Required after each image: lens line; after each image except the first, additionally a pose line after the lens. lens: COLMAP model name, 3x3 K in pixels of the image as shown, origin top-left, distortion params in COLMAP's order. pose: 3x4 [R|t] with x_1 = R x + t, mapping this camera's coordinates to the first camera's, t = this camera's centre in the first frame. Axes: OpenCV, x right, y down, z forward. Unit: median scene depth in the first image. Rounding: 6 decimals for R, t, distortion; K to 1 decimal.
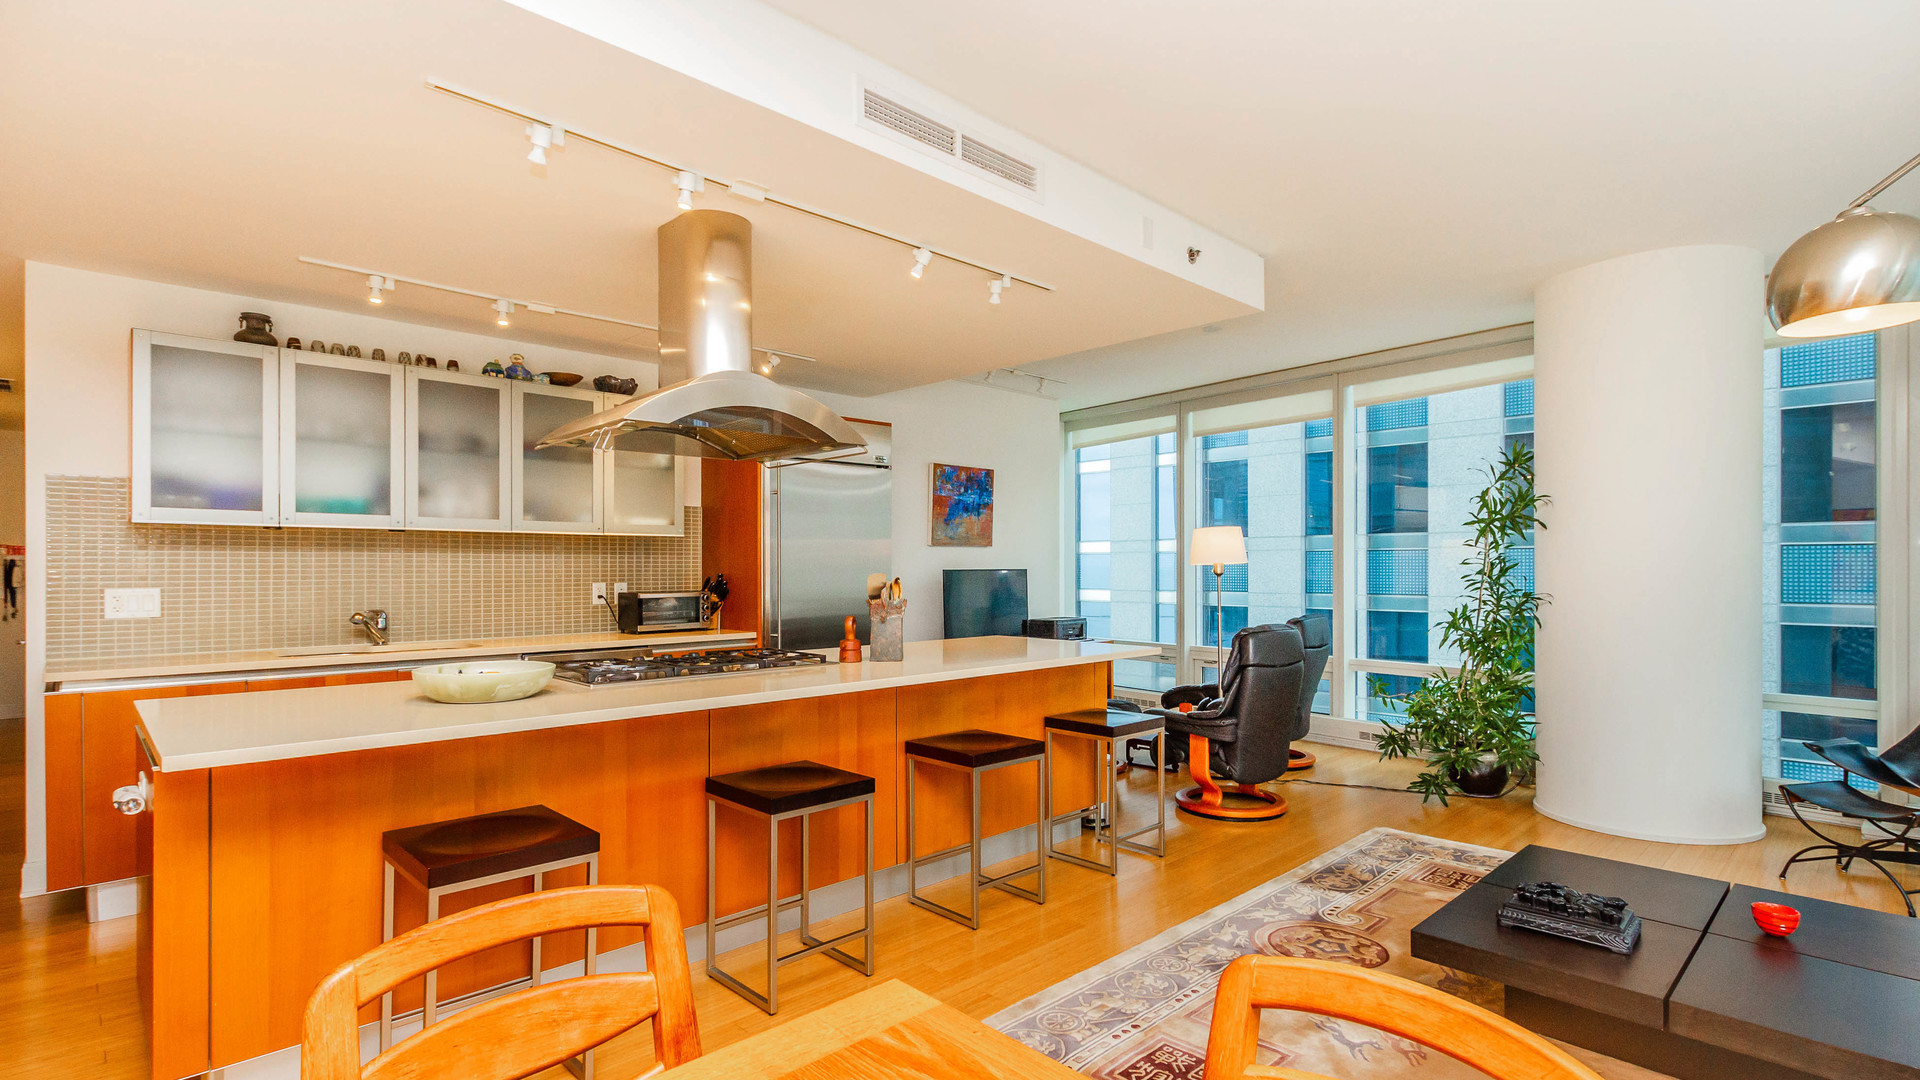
lens RADIAL K [[890.5, 0, 963.3], [0, 890.5, 496.2], [0, 0, 1]] dist [0.018911, -0.000082]
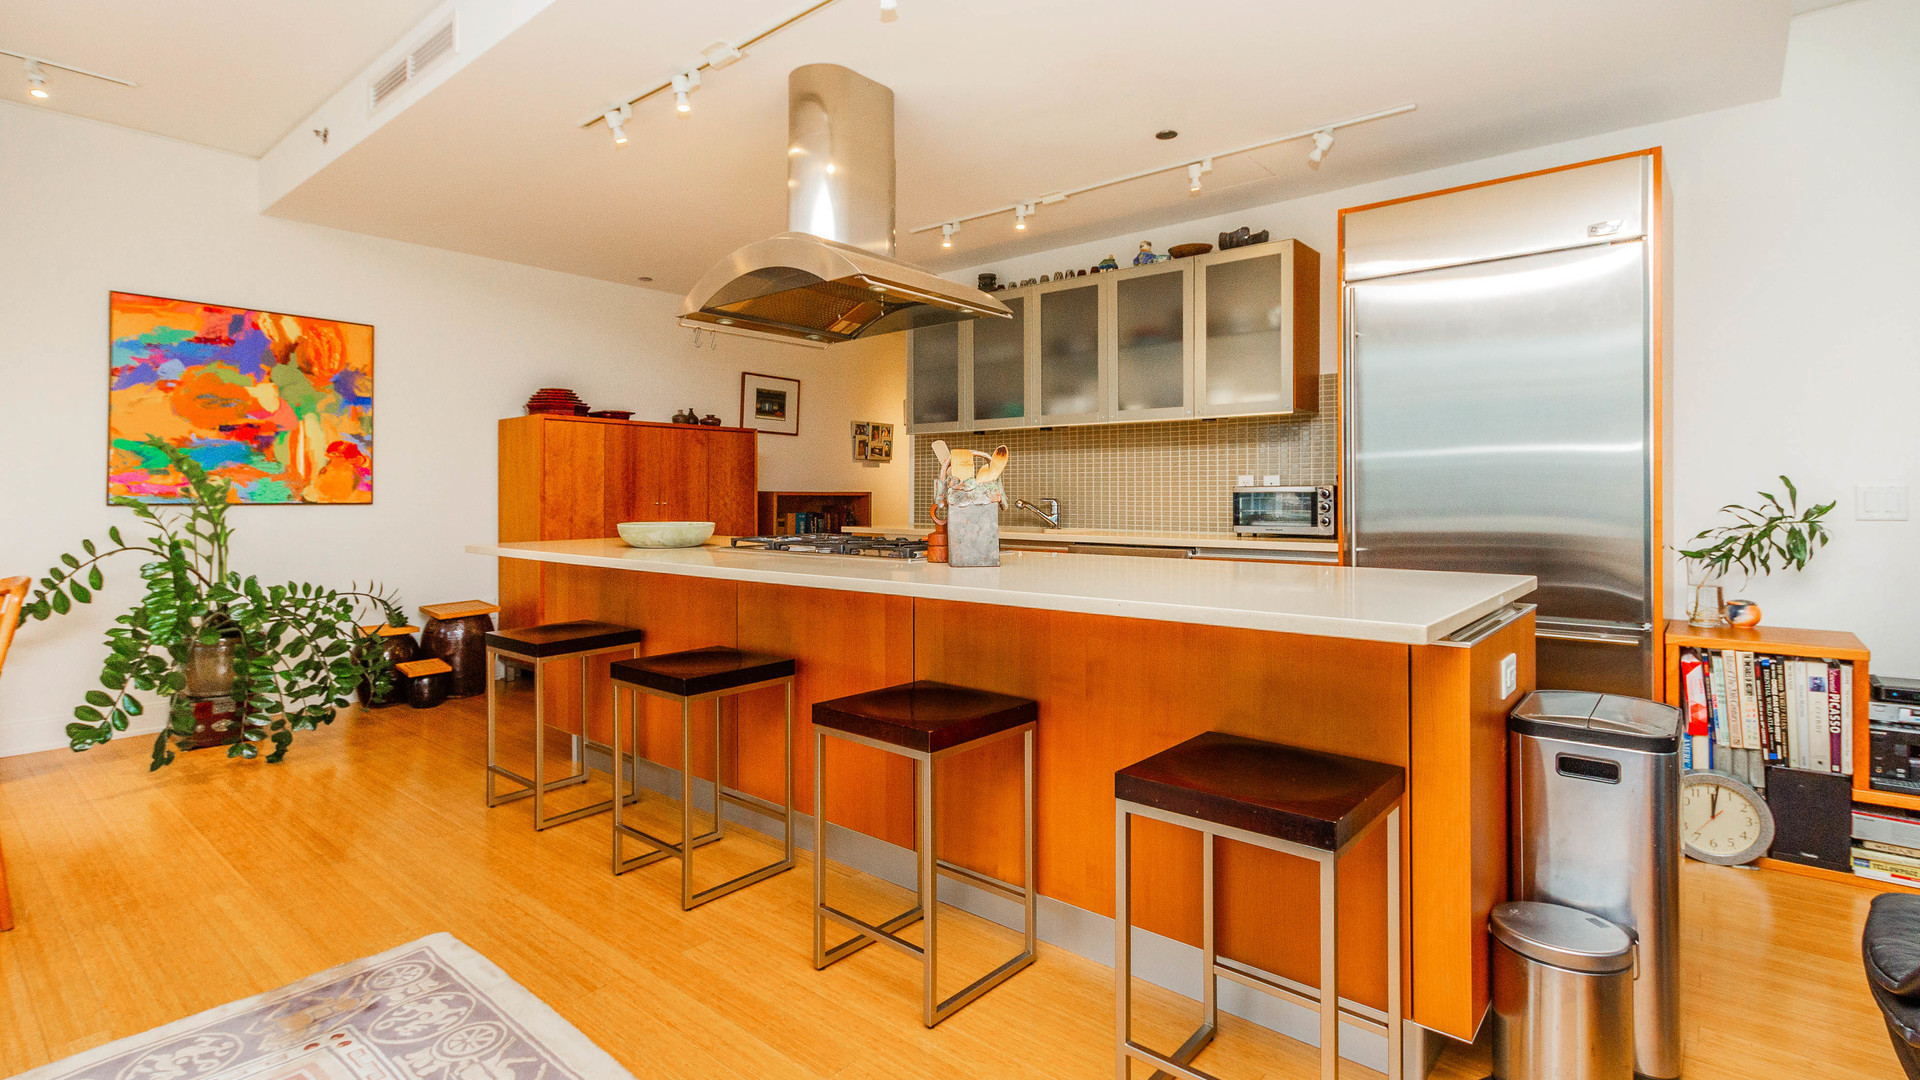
lens RADIAL K [[905.6, 0, 957.6], [0, 905.6, 493.6], [0, 0, 1]] dist [-0.000166, -0.000148]
pose [[0.112394, 0.013173, -0.993576, 0.488005], [0.087970, 0.995854, 0.023155, 0.079547], [0.989762, -0.090008, 0.110769, 0.701626]]
